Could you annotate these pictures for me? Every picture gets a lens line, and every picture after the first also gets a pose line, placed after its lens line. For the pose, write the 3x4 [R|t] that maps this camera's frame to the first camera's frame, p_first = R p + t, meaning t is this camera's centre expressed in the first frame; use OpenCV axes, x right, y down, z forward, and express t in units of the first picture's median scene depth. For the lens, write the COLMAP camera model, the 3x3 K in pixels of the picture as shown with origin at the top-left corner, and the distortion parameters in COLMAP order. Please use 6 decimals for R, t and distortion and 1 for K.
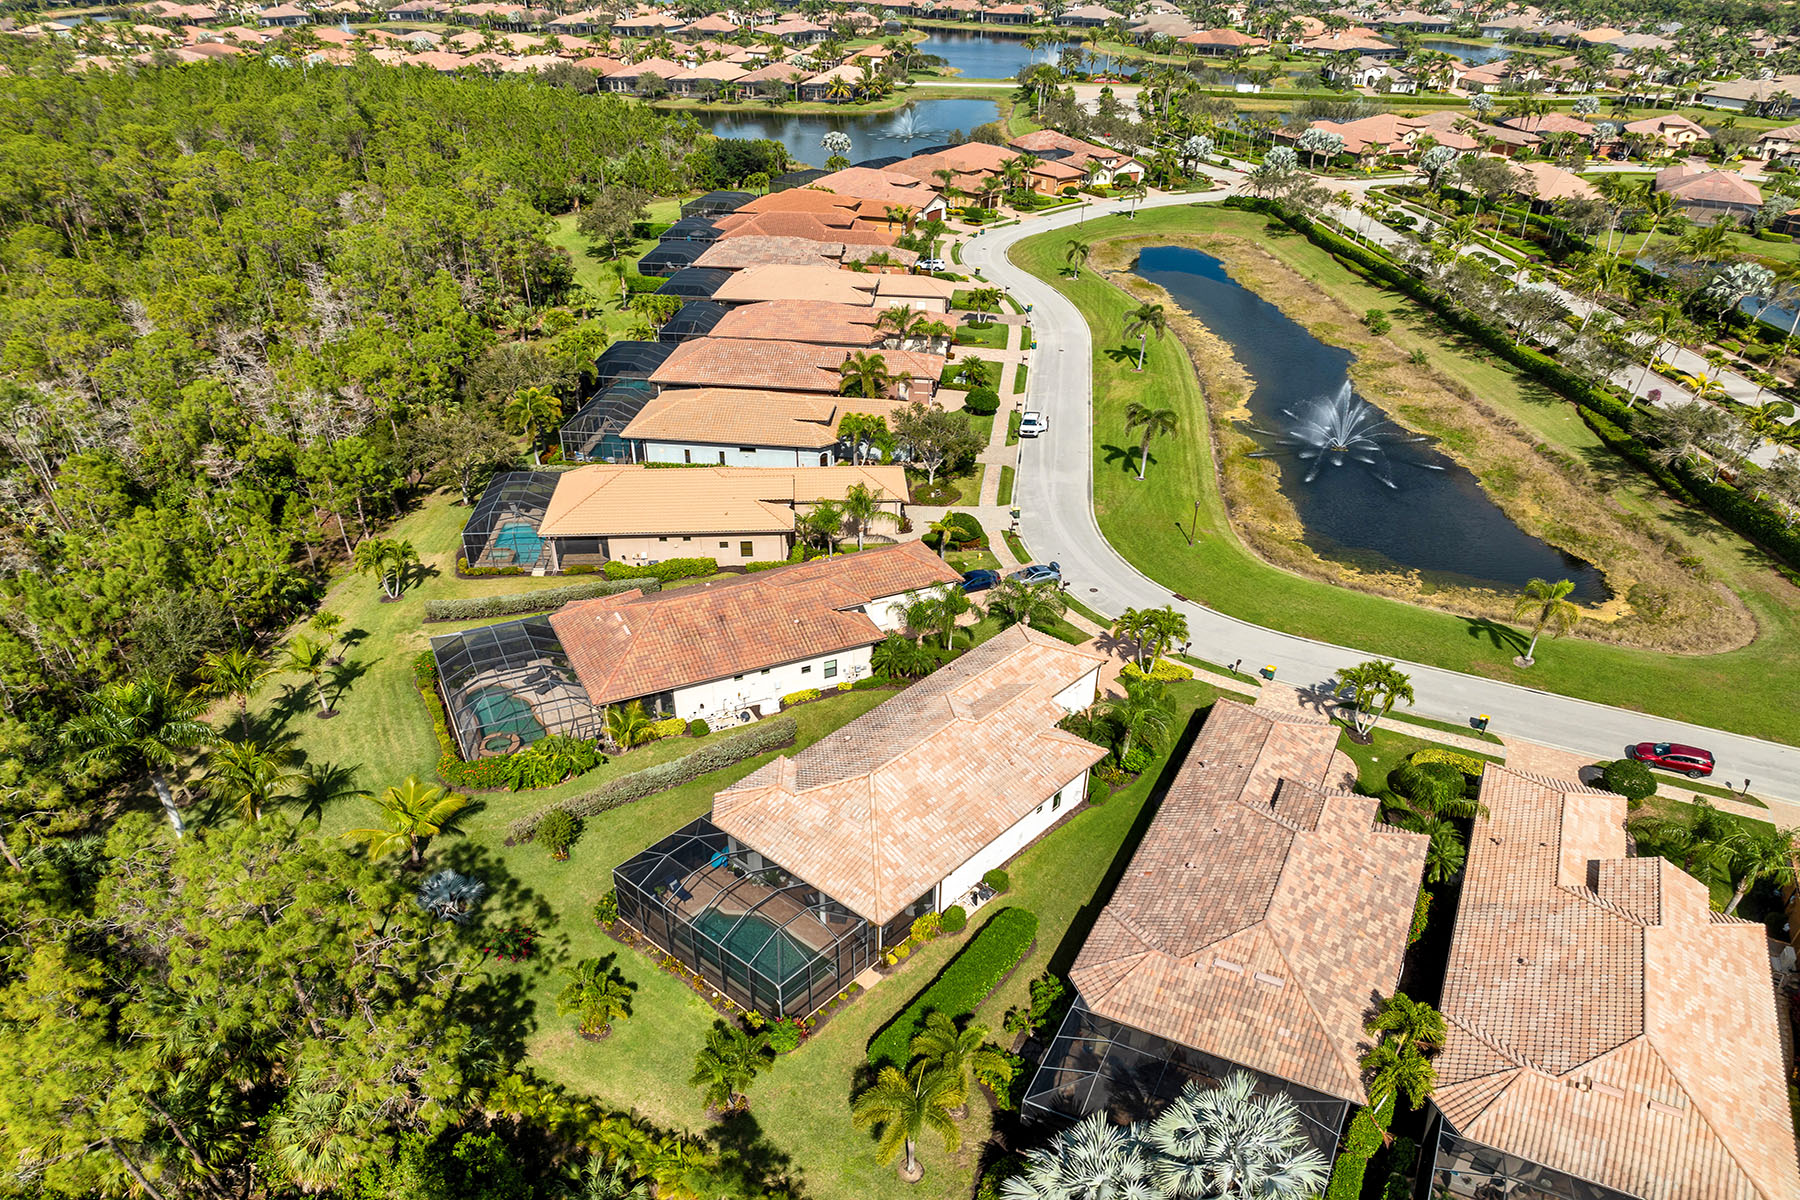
lens RADIAL K [[1298.7, 0, 913.1], [0, 1298.7, 602.1], [0, 0, 1]] dist [-0.039161, 0.007875]
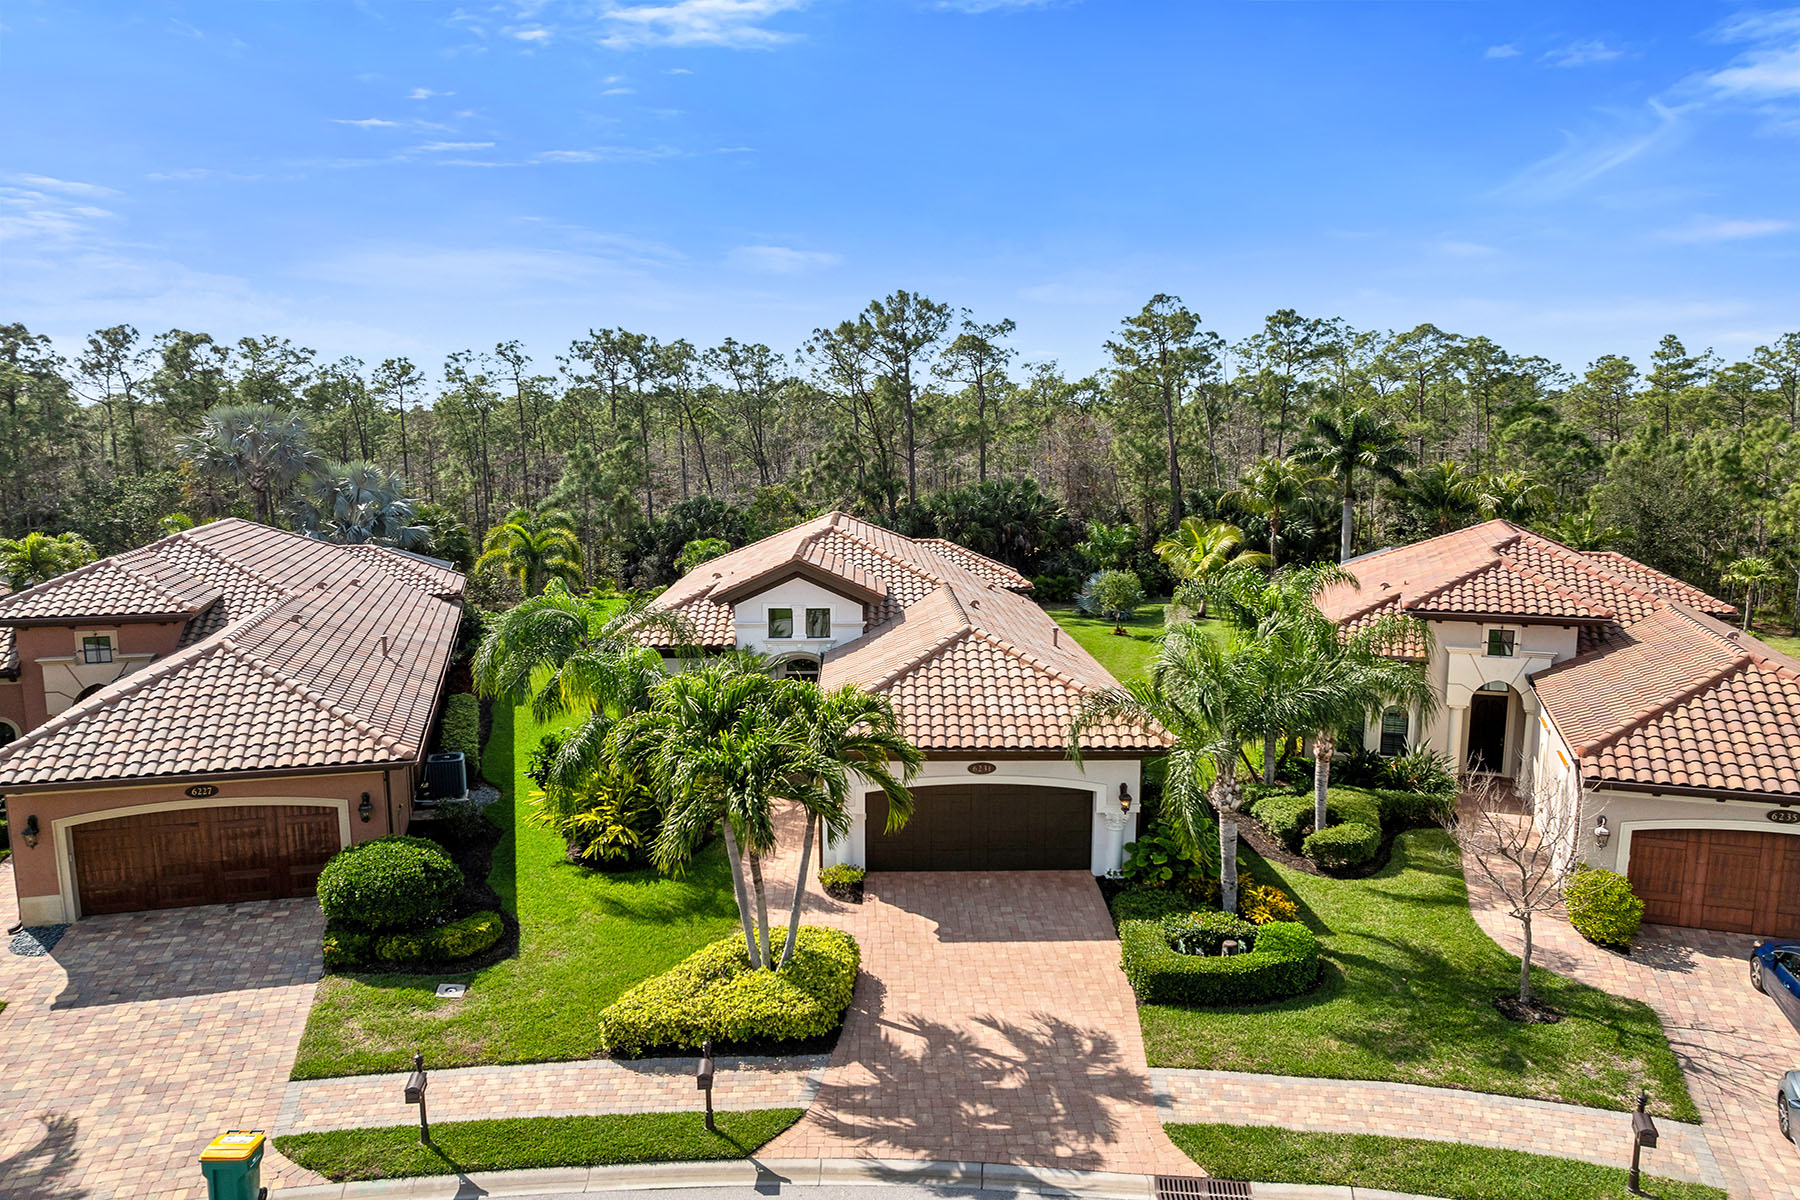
lens RADIAL K [[1249.2, 0, 895.1], [0, 1249.2, 633.1], [0, 0, 1]] dist [-0.017709, -0.000580]
pose [[-0.733219, 0.096798, -0.673068, 0.232533], [-0.327627, 0.817063, 0.474413, -0.088309], [0.595861, 0.568364, -0.567373, 0.812255]]
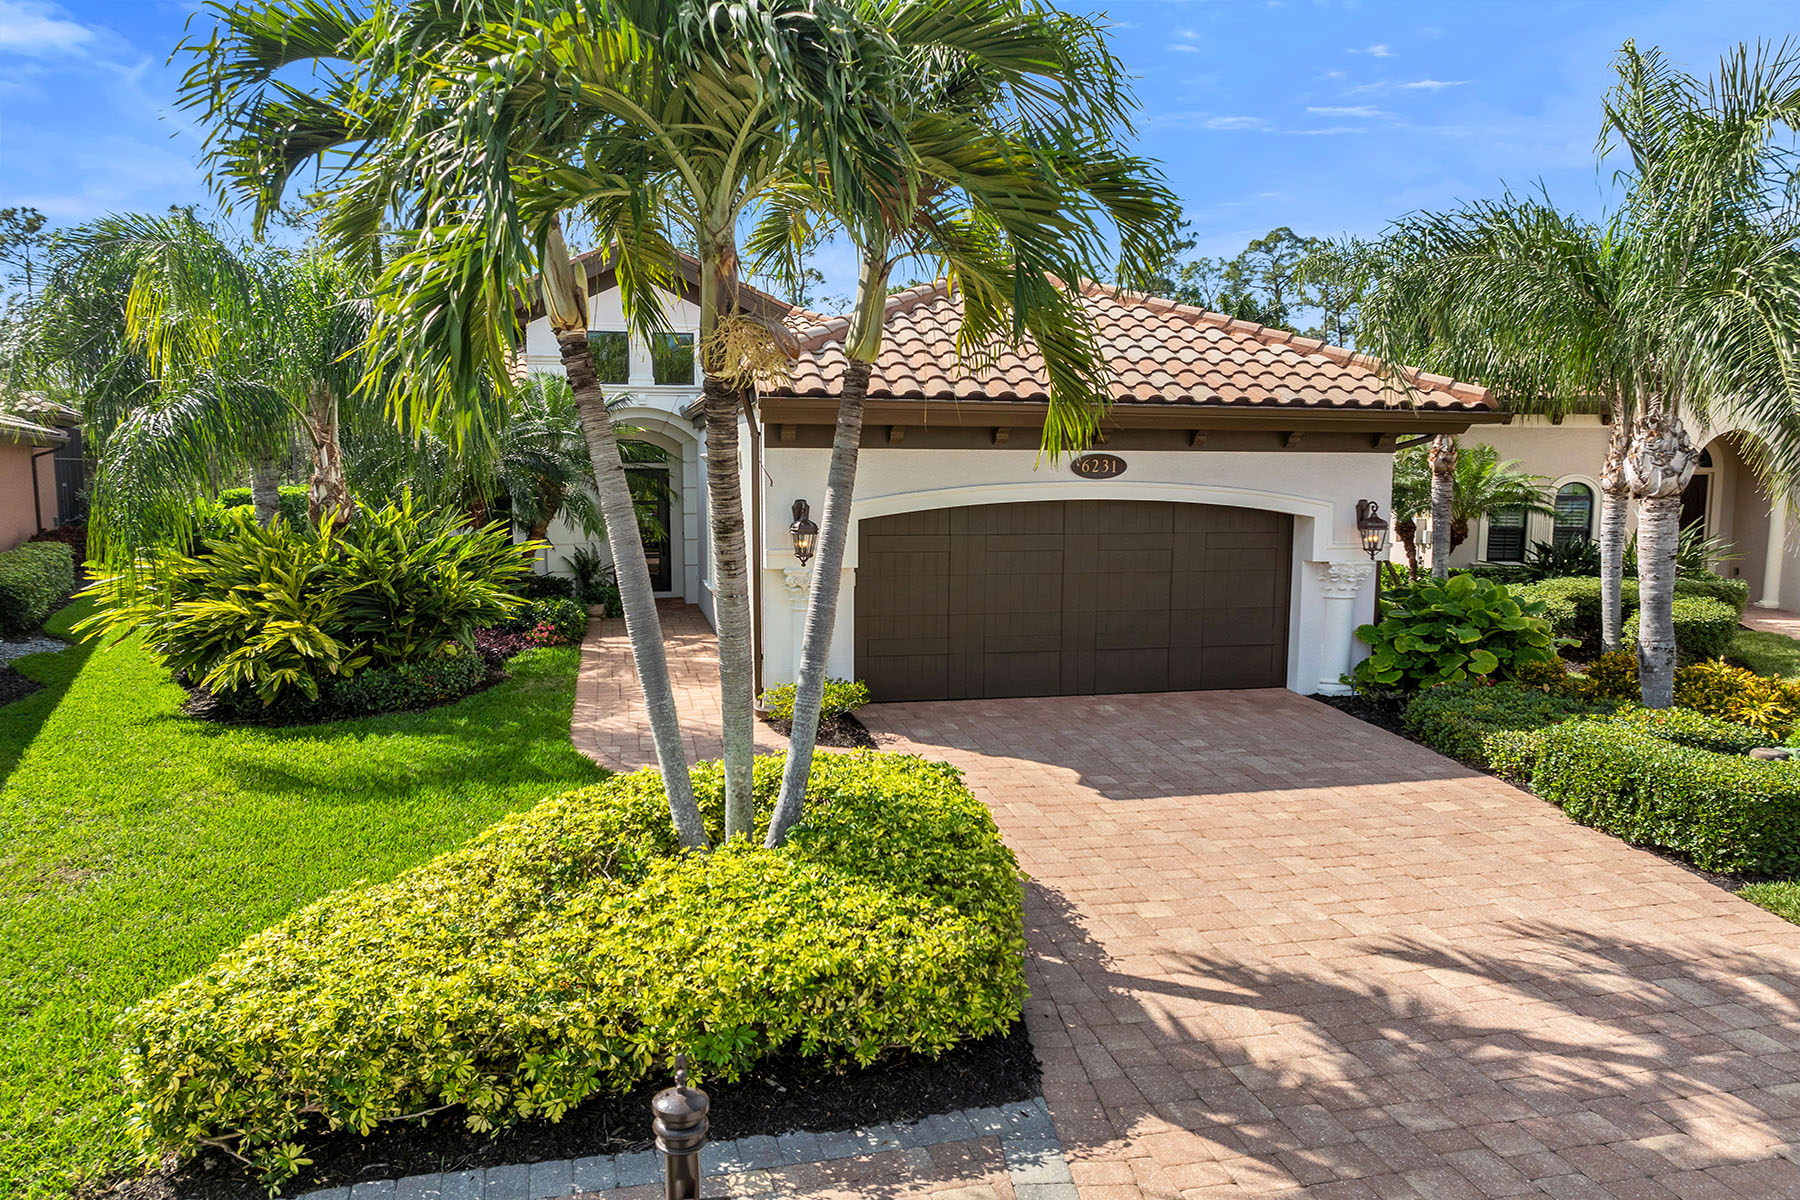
lens RADIAL K [[1298.7, 0, 913.1], [0, 1298.7, 602.1], [0, 0, 1]] dist [-0.039161, 0.007875]
pose [[-0.587567, 0.090543, -0.804094, 0.174174], [-0.389288, 0.839534, 0.378994, 0.003912], [0.709380, 0.535709, -0.458035, 0.755690]]
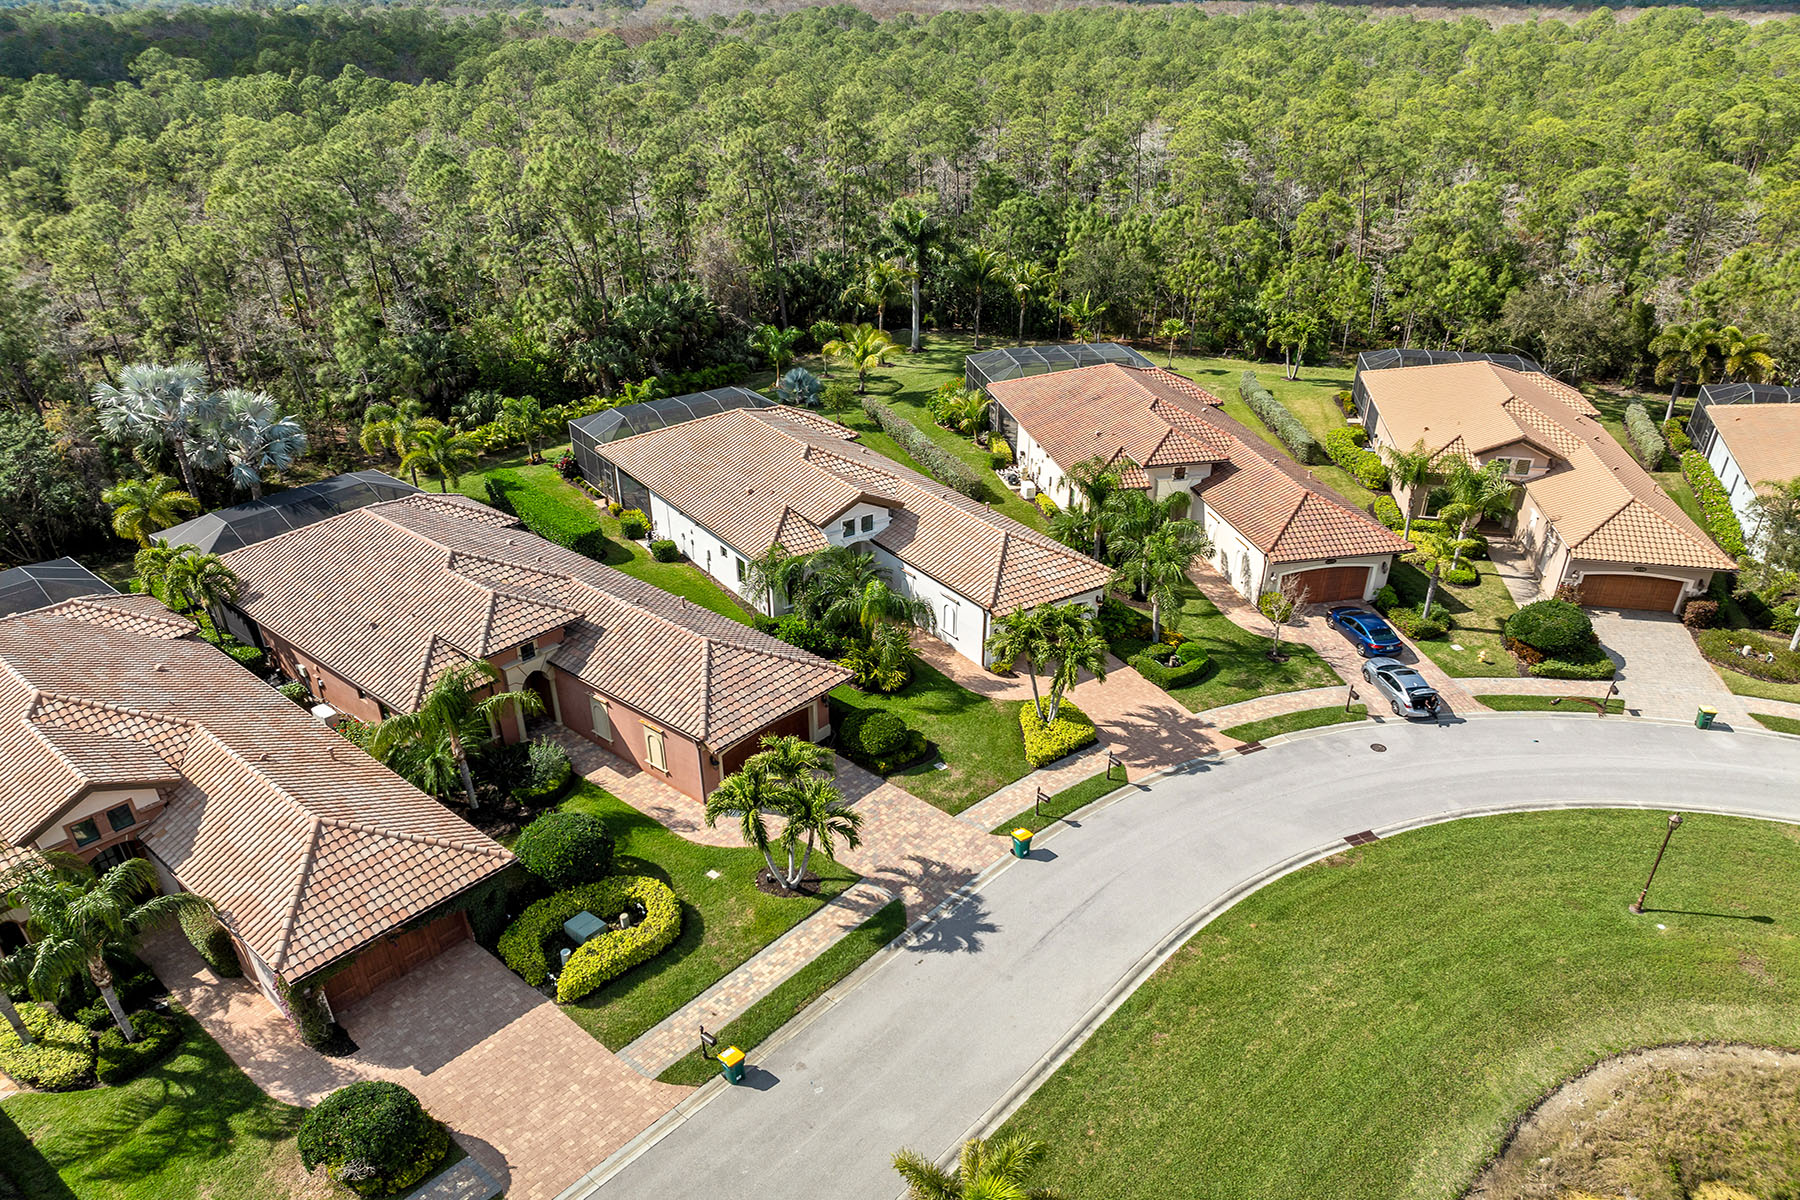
lens RADIAL K [[1249.2, 0, 895.1], [0, 1249.2, 633.1], [0, 0, 1]] dist [-0.017709, -0.000580]
pose [[-0.255560, 0.432696, -0.864560, 0.499169], [-0.453772, 0.735950, 0.502462, -0.171676], [0.853686, 0.520723, 0.008266, 0.666034]]
